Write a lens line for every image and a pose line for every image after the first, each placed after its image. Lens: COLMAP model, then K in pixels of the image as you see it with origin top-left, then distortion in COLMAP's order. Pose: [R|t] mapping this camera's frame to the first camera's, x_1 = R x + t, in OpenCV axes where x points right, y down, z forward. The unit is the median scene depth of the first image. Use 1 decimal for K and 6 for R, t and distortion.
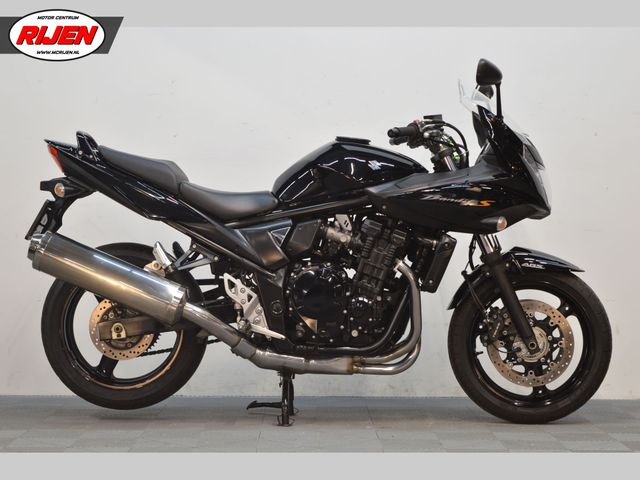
lens RADIAL K [[1507.1, 0, 320.0], [0, 1507.1, 240.0], [0, 0, 1]] dist [0.111437, 0.021481]
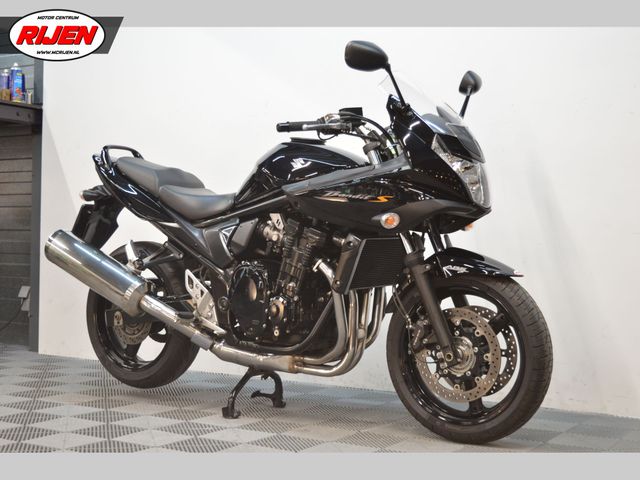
lens RADIAL K [[971.9, 0, 320.0], [0, 971.9, 240.0], [0, 0, 1]] dist [-0.040022, -0.055755]
pose [[0.845610, 0.004316, -0.533783, 0.381160], [-0.012401, 0.999856, -0.011561, 0.007794], [0.533657, 0.016396, 0.845542, 0.463103]]
